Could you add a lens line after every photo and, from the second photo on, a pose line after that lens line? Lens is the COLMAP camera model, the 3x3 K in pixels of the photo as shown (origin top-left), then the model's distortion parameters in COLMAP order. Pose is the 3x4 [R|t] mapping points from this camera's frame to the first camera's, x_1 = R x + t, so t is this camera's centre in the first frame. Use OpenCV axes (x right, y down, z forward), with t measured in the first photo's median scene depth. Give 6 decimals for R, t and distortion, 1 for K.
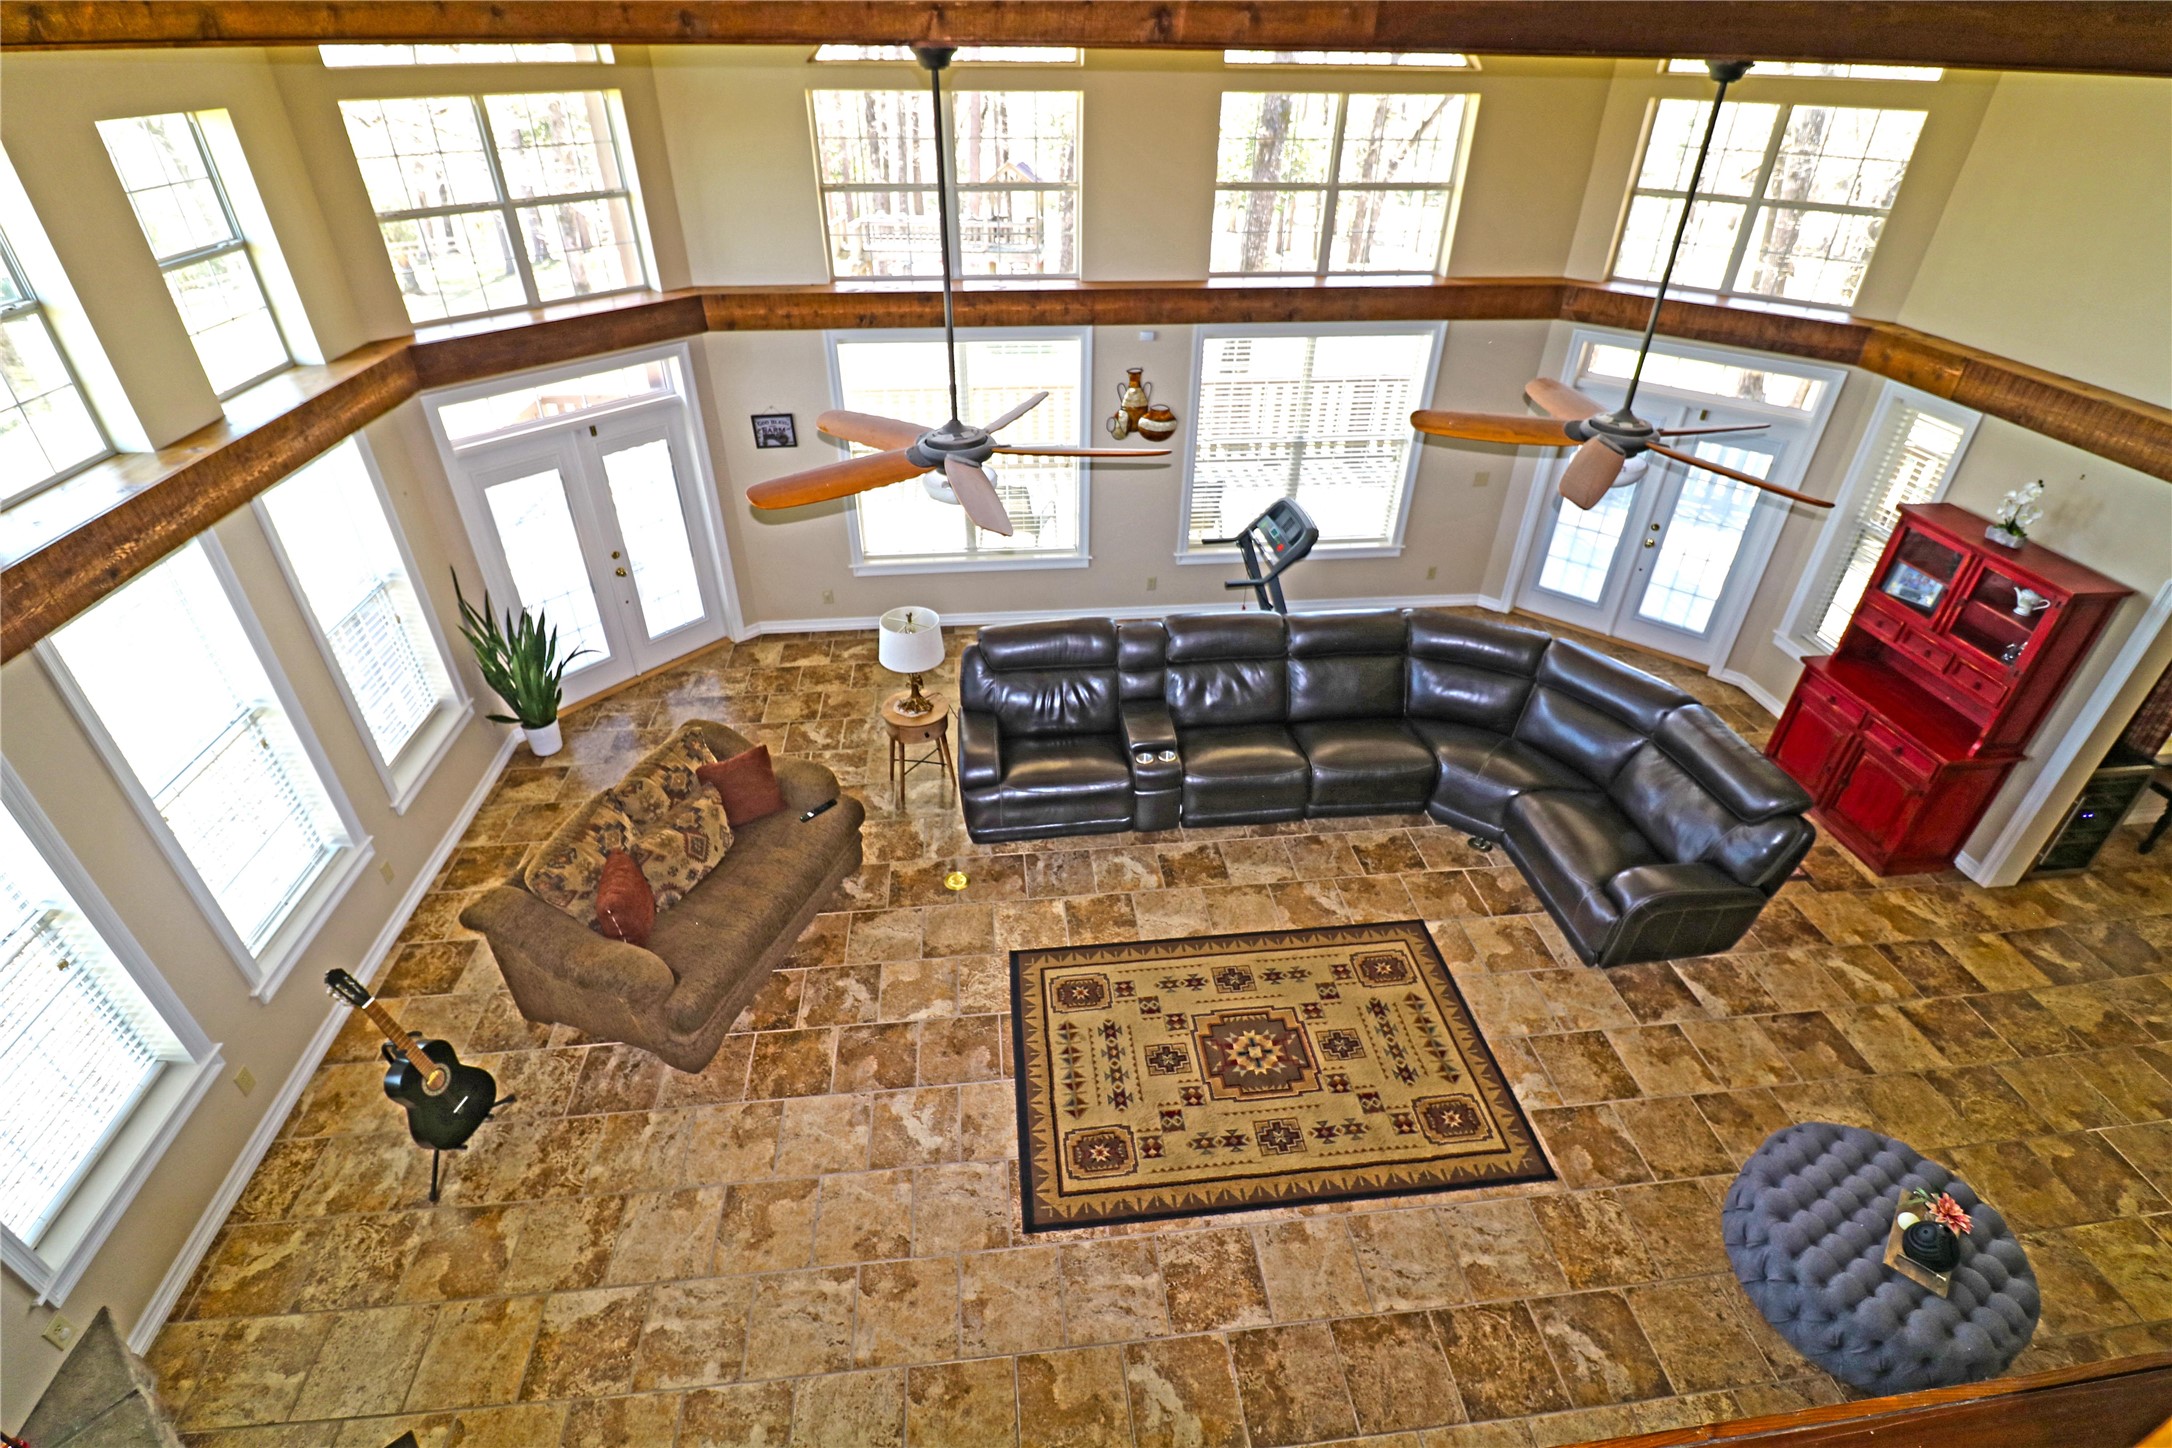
lens RADIAL K [[1004.7, 0, 1085.3], [0, 1004.7, 719.2], [0, 0, 1]] dist [-0.001702, -0.000084]
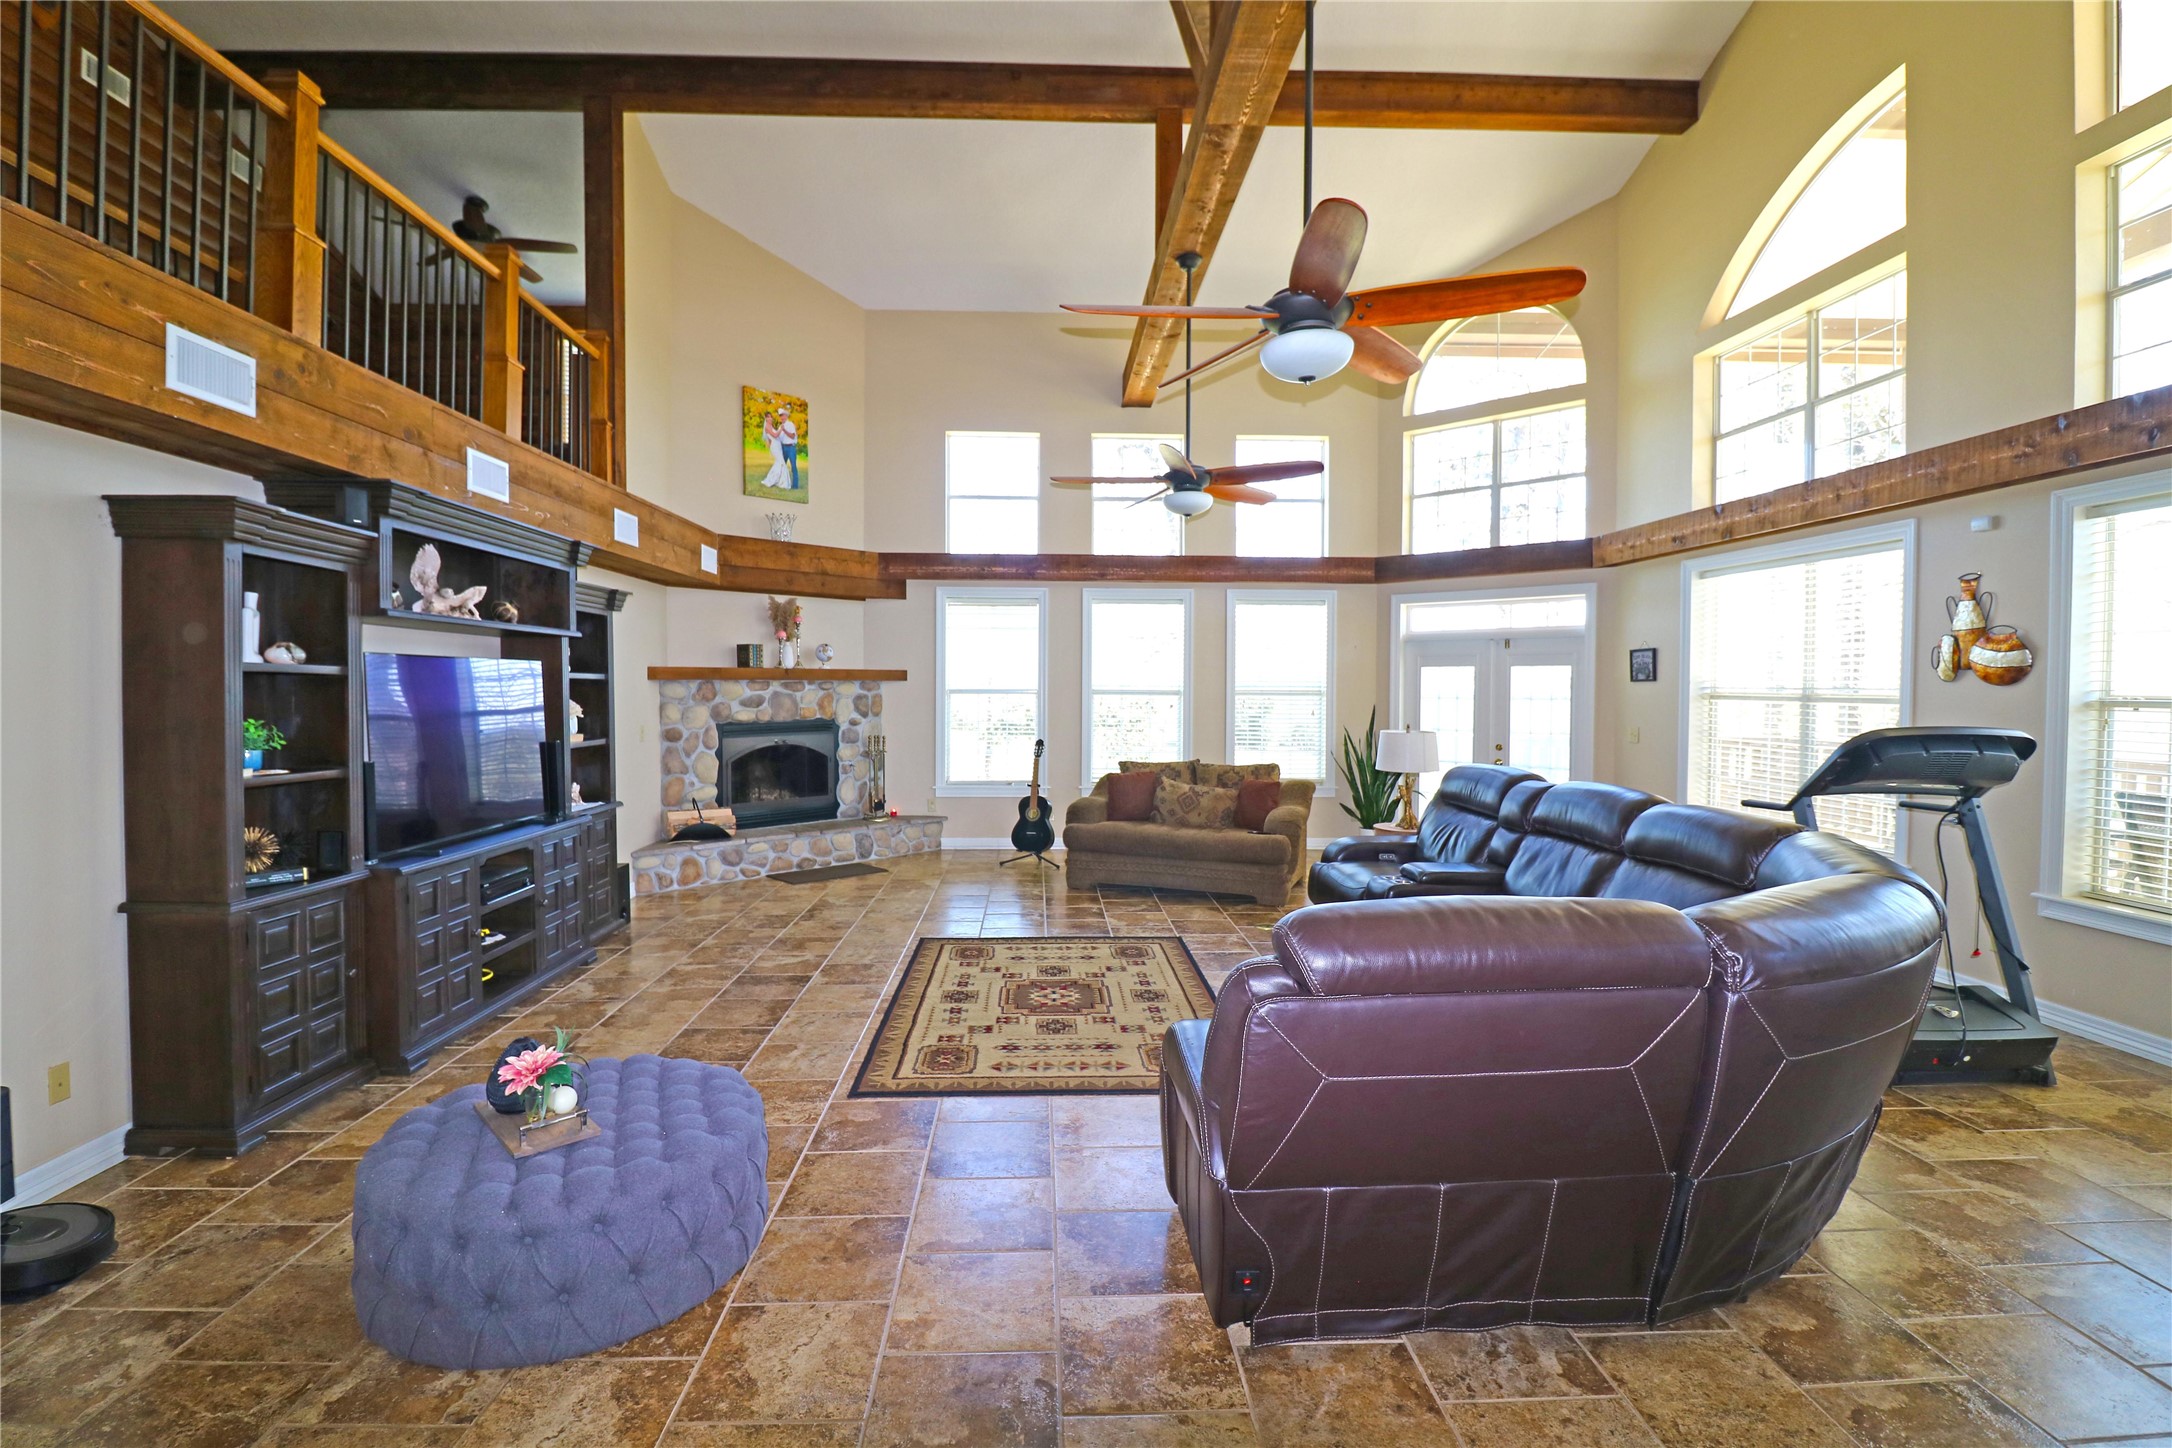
lens RADIAL K [[1004.7, 0, 1064.4], [0, 1004.7, 688.7], [0, 0, 1]] dist [-0.001702, -0.000084]
pose [[-0.079525, -0.007116, -0.996807, 1.149314], [-0.560735, 0.827084, 0.038831, 0.037497], [0.824167, 0.562033, -0.069765, 0.902514]]
